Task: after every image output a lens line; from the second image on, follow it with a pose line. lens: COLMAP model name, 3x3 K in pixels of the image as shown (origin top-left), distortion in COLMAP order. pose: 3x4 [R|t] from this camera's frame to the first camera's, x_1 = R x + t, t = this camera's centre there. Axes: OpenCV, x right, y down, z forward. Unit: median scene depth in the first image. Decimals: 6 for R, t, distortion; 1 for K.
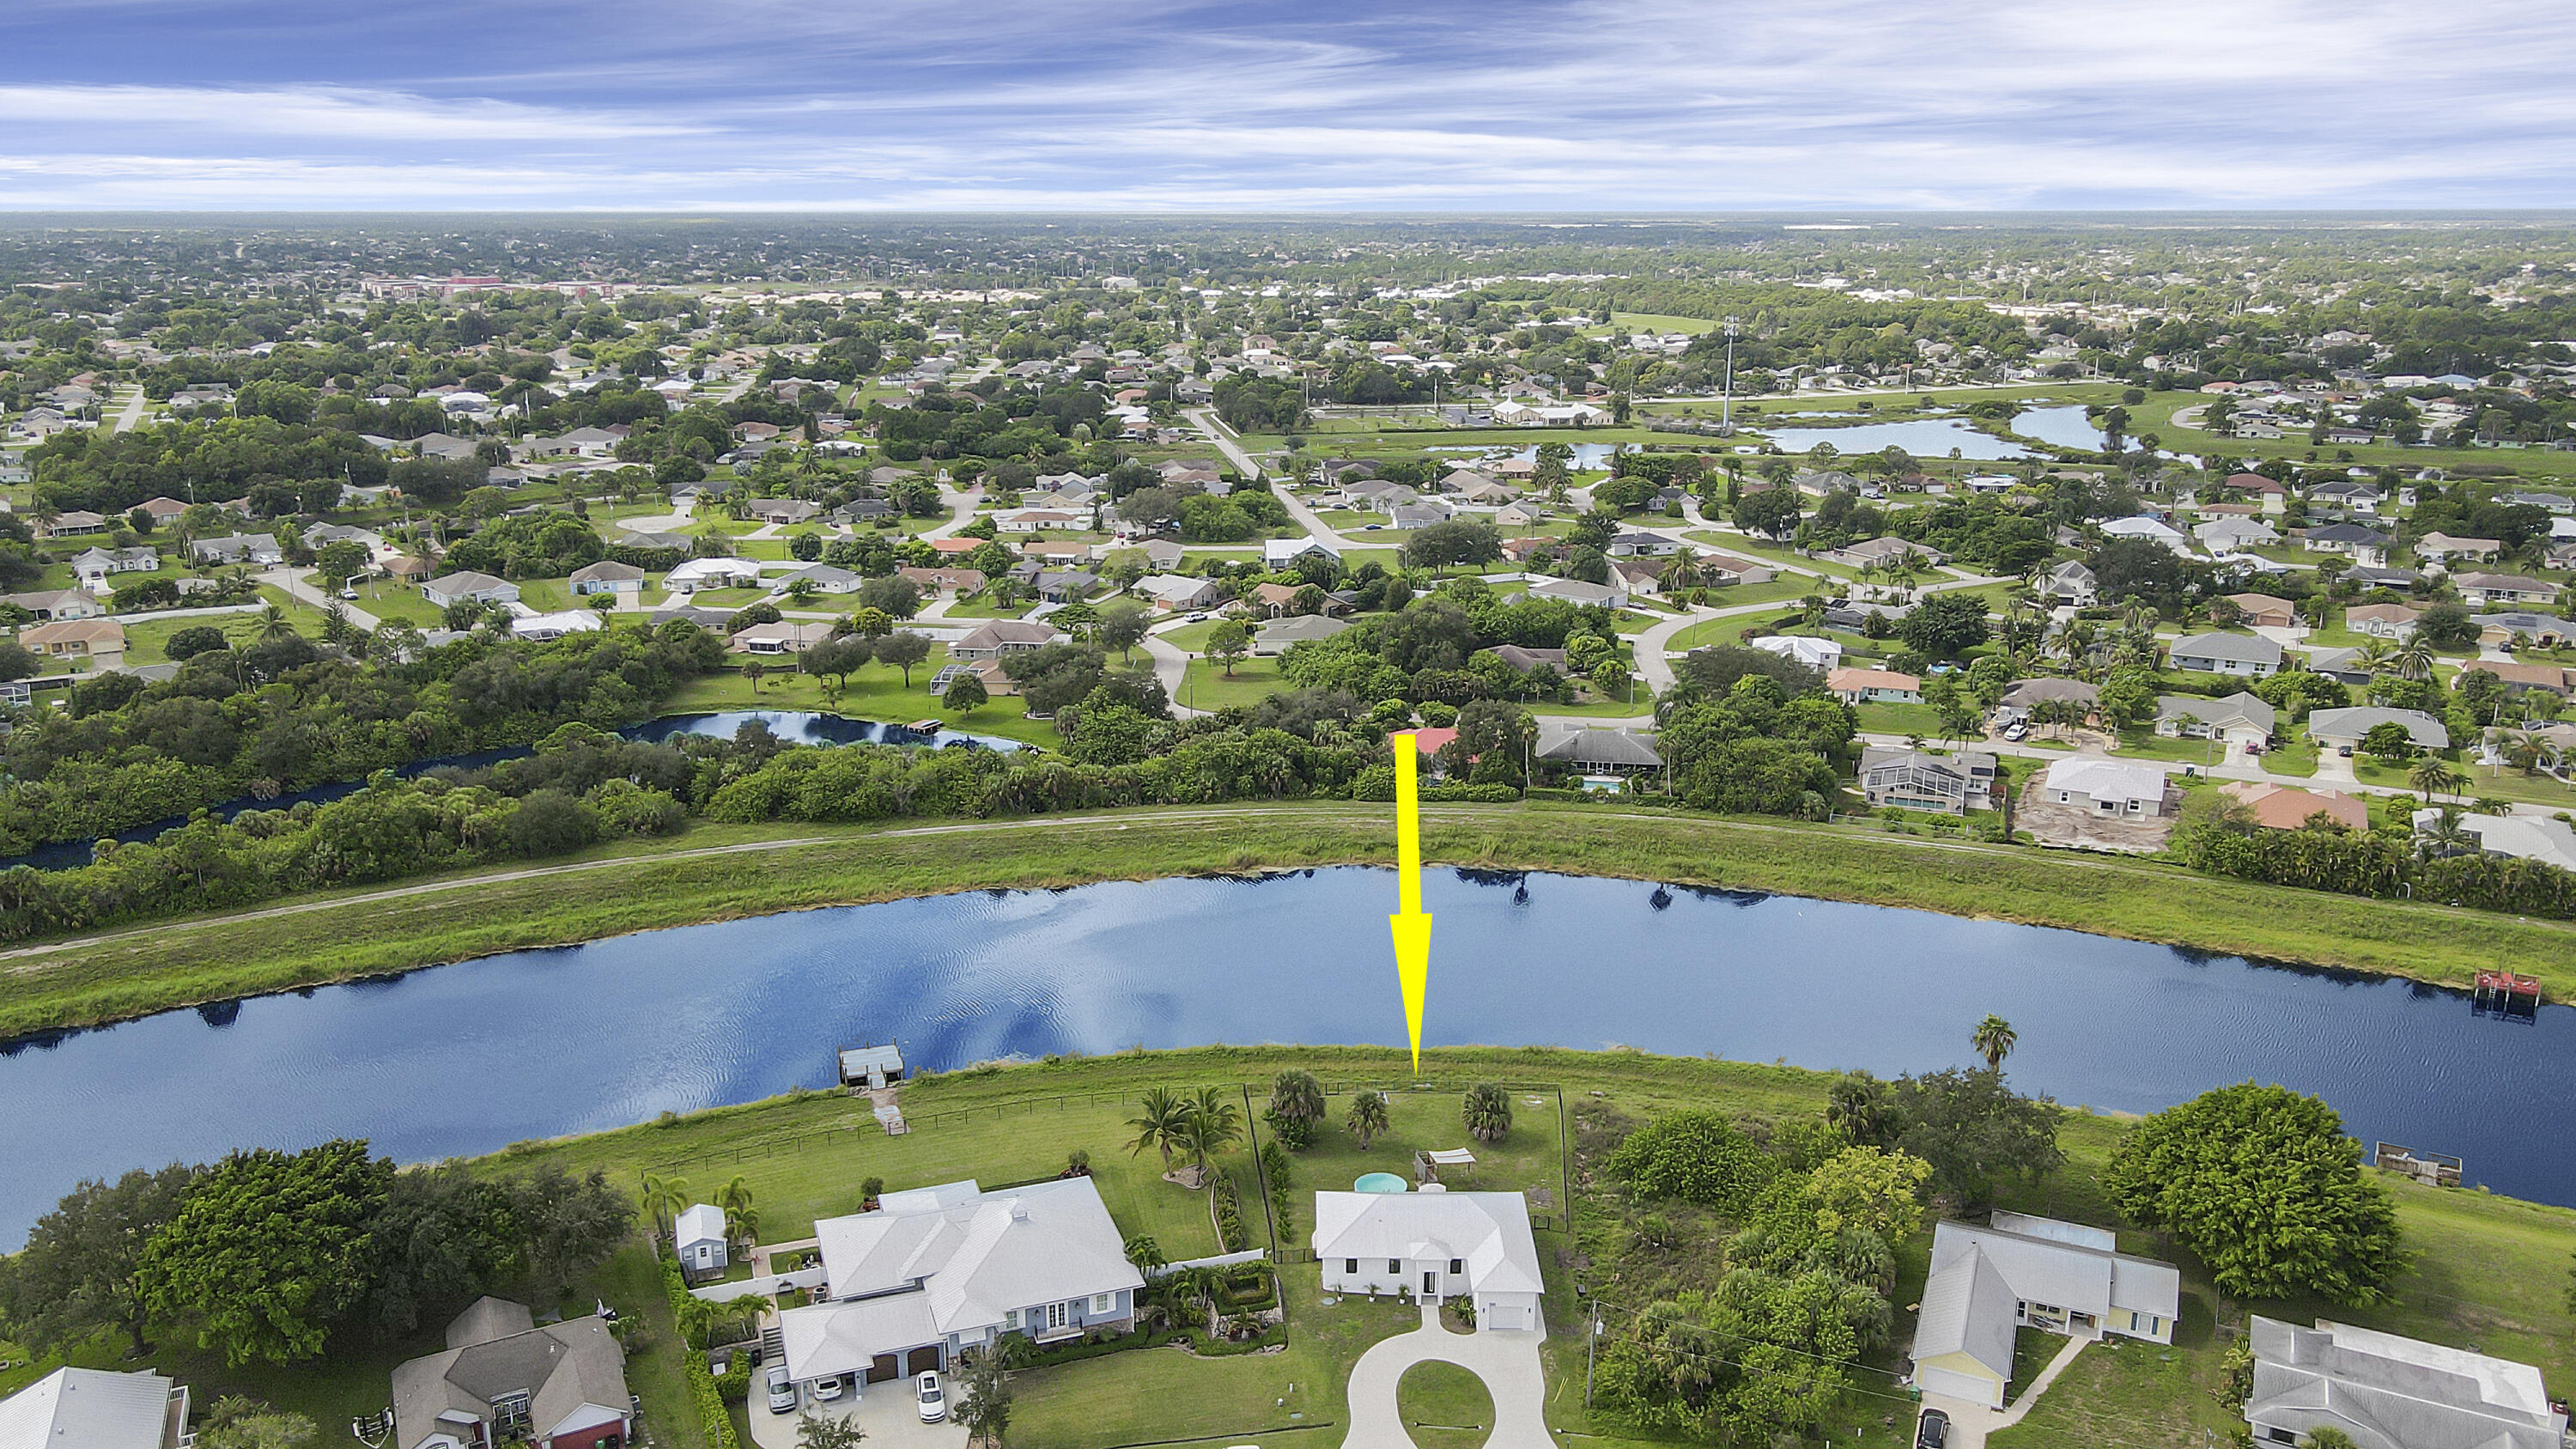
lens RADIAL K [[1810.8, 0, 1214.6], [0, 1810.8, 726.0], [0, 0, 1]] dist [-0.004804, 0.027661]
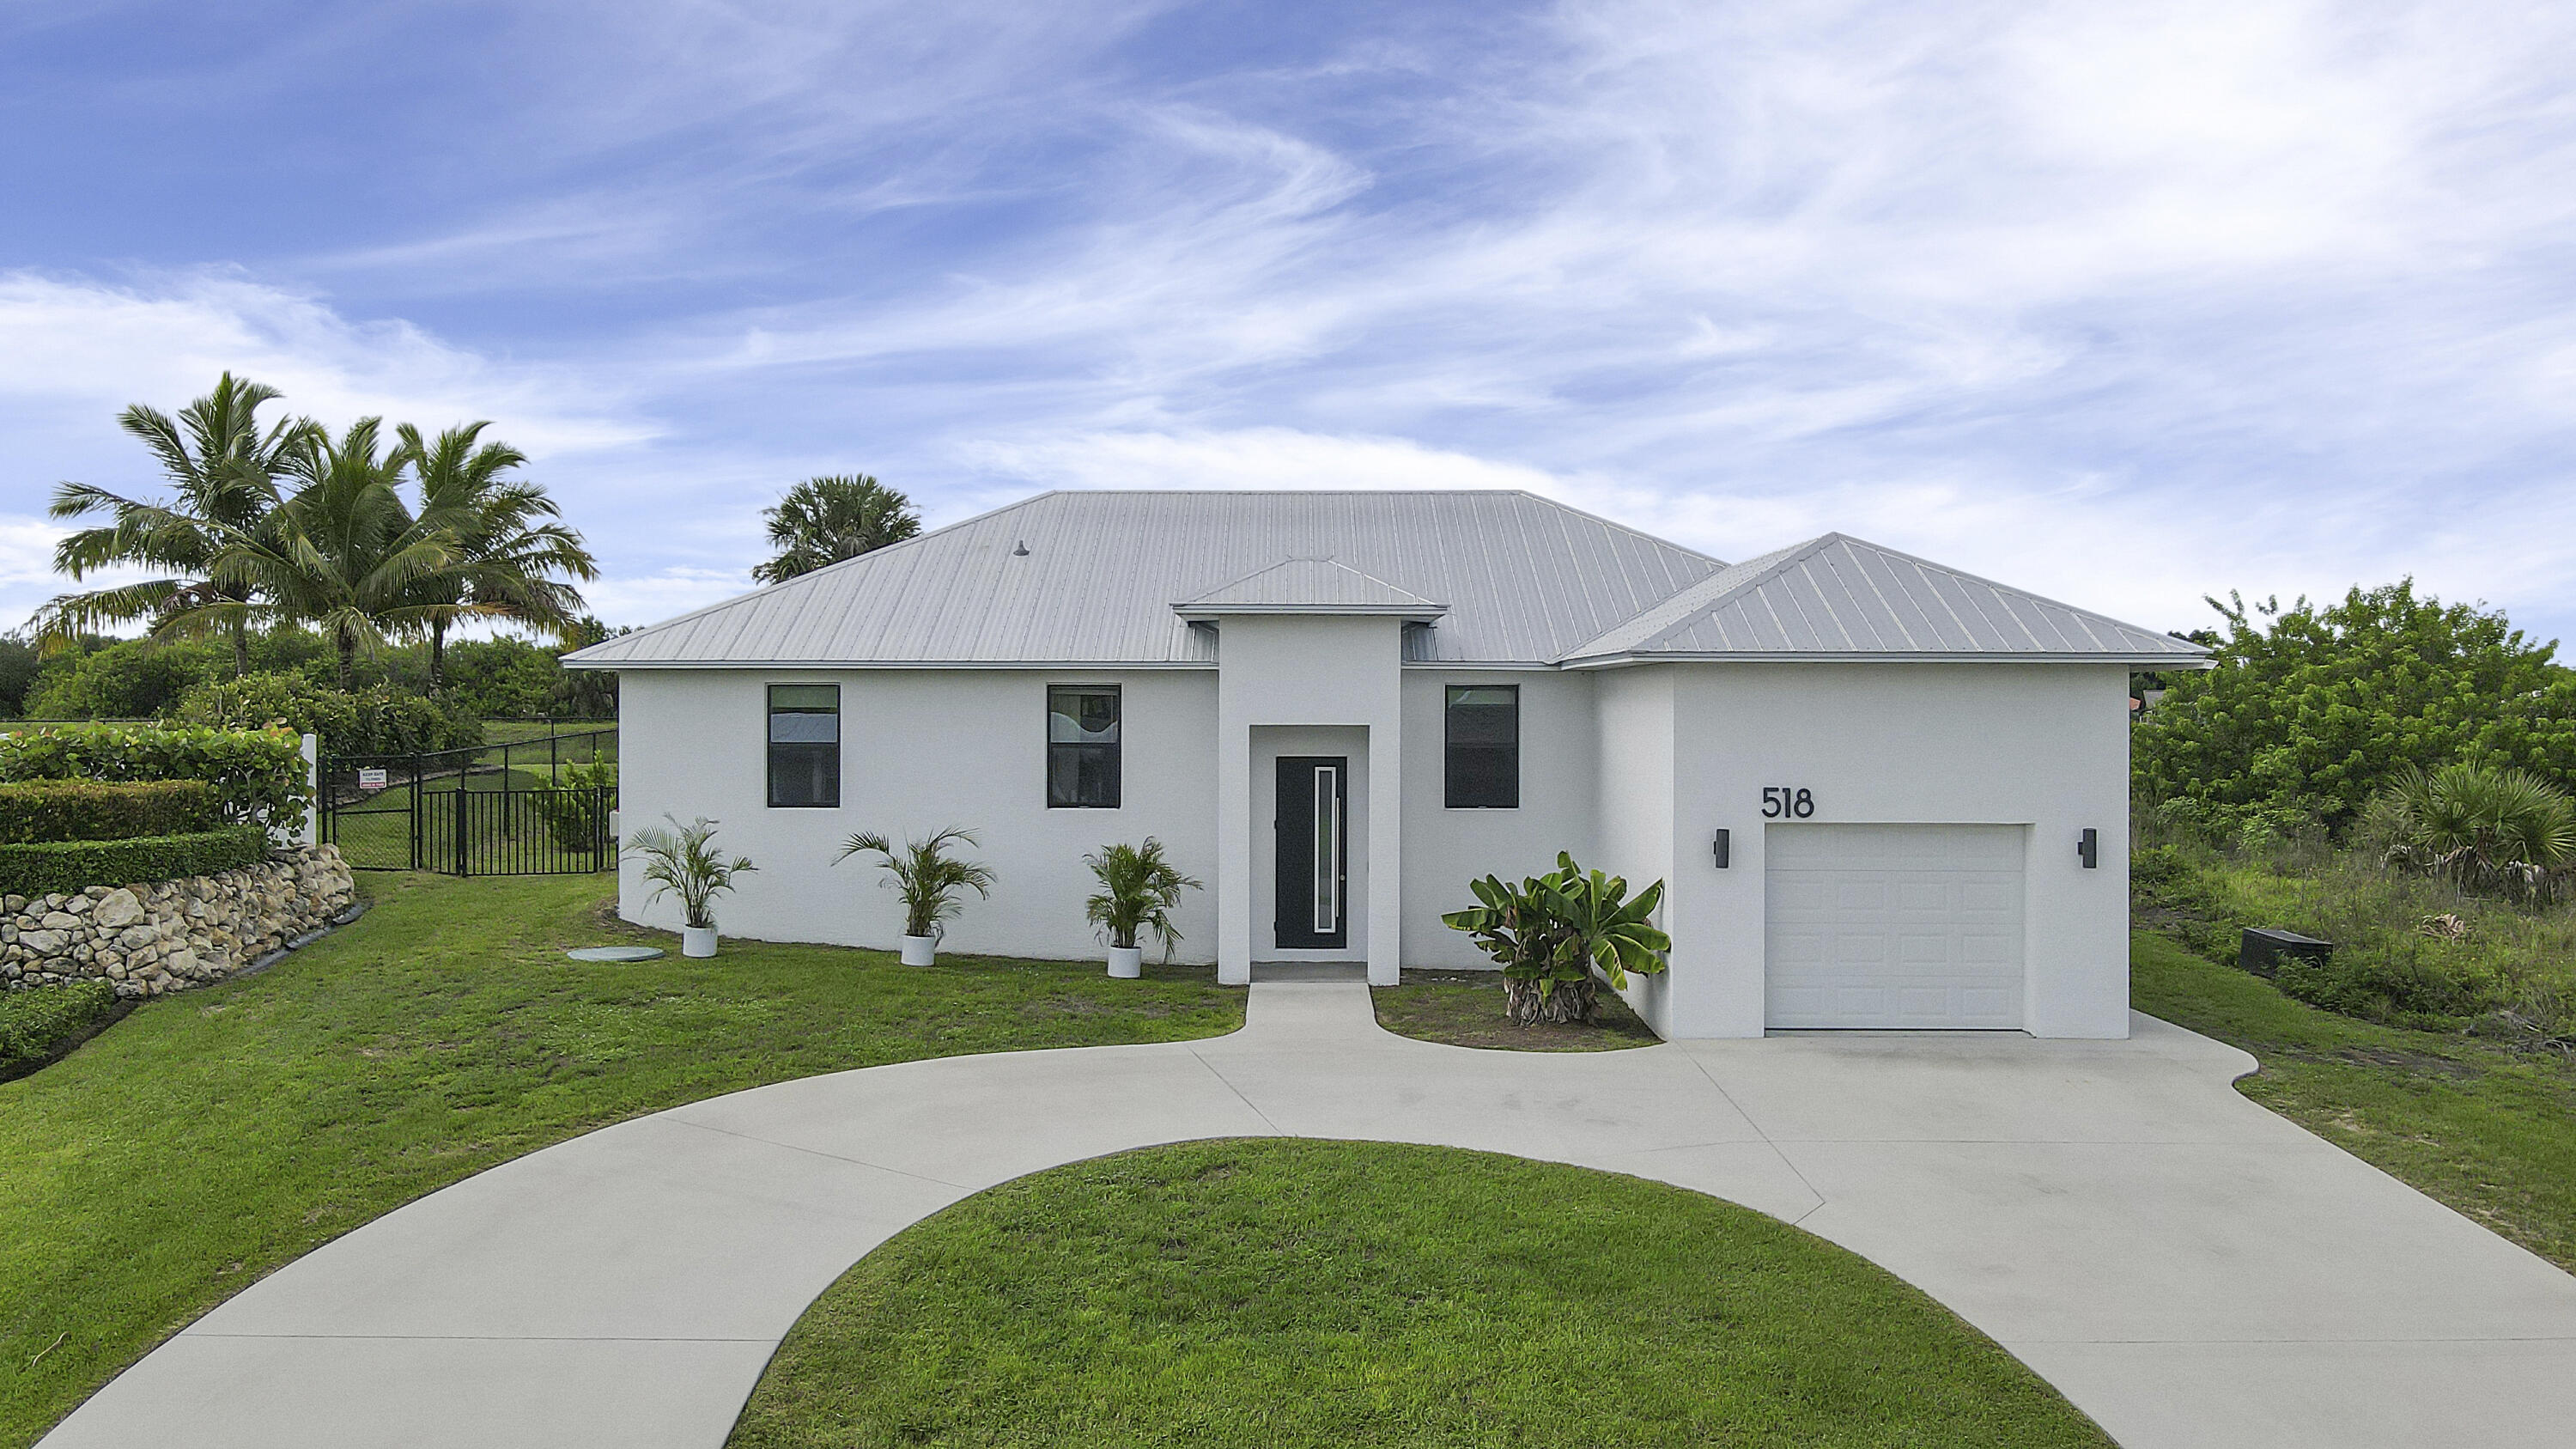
lens RADIAL K [[1808.4, 0, 1252.5], [0, 1808.4, 788.3], [0, 0, 1]] dist [0.014785, 0.004662]
pose [[0.999398, 0.016613, 0.030463, 0.070768], [-0.009069, 0.972477, -0.232824, 0.218486], [-0.033493, 0.232408, 0.972042, 0.552256]]
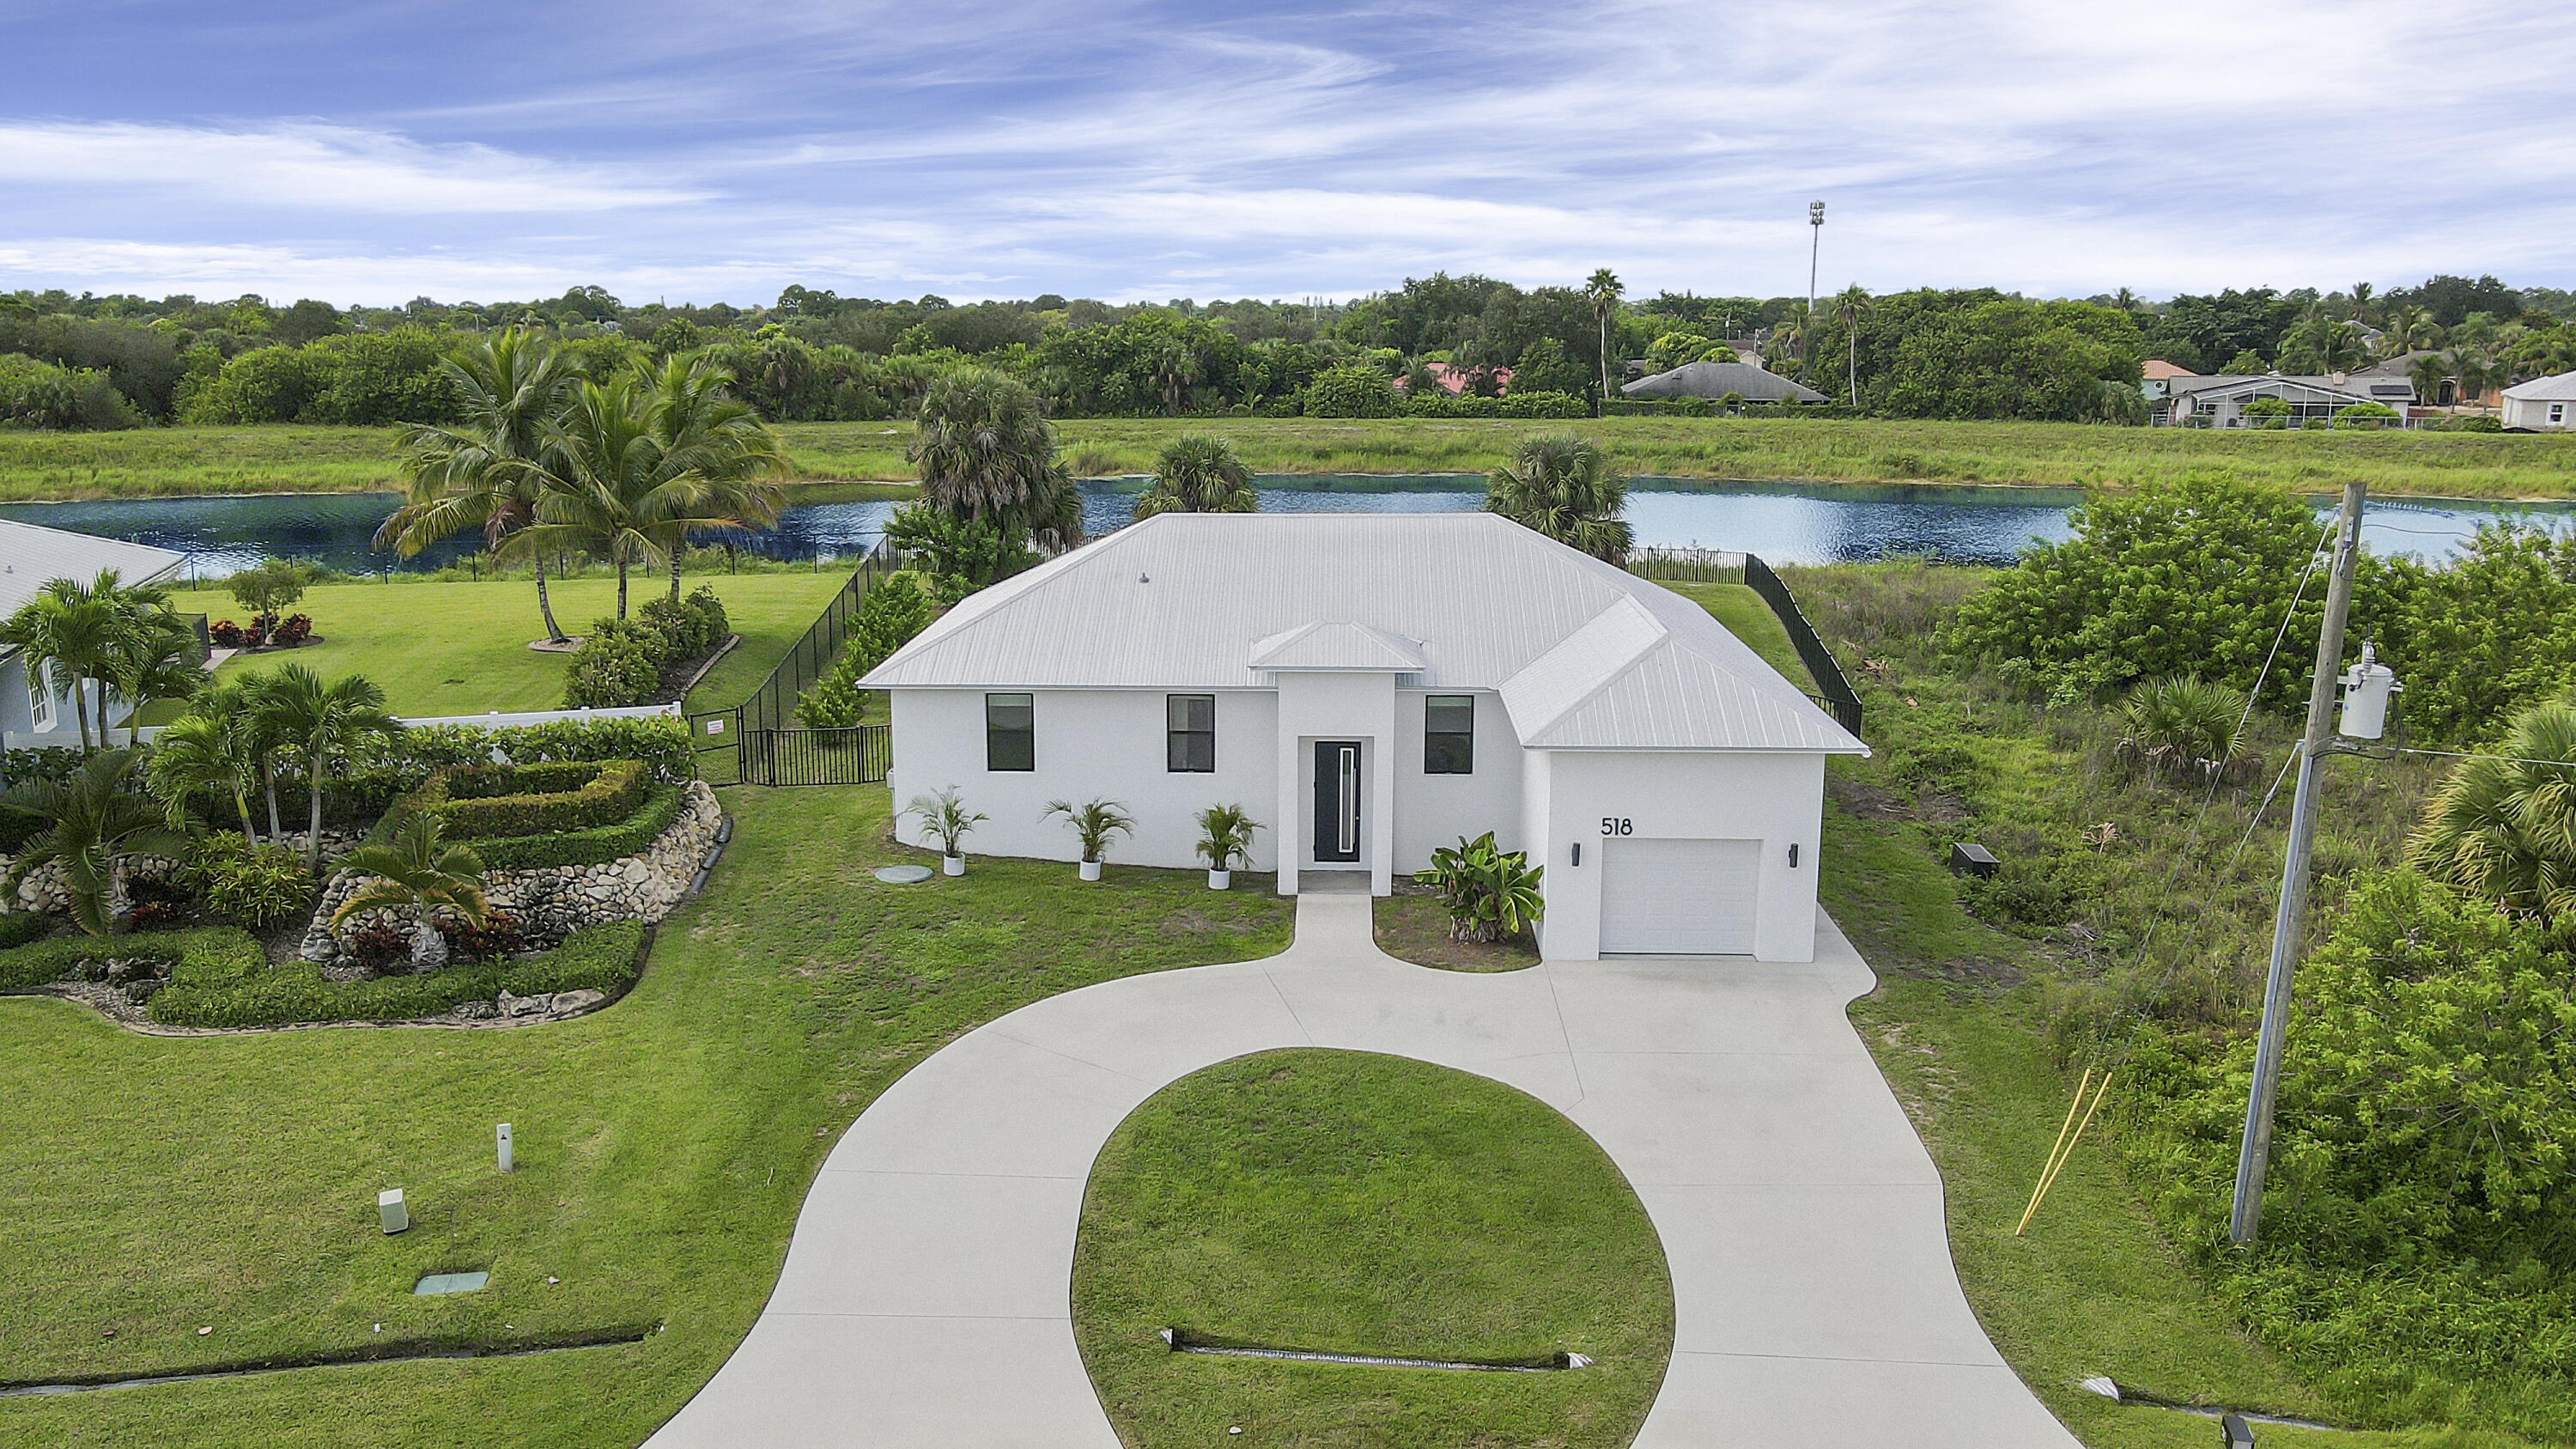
lens RADIAL K [[1825.0, 0, 1238.0], [0, 1825.0, 725.6], [0, 0, 1]] dist [0.010954, 0.005902]
pose [[0.999876, 0.015487, -0.002775, 0.068916], [-0.015618, 0.998328, -0.055655, 0.201047], [0.001909, 0.055691, 0.998446, 0.493912]]
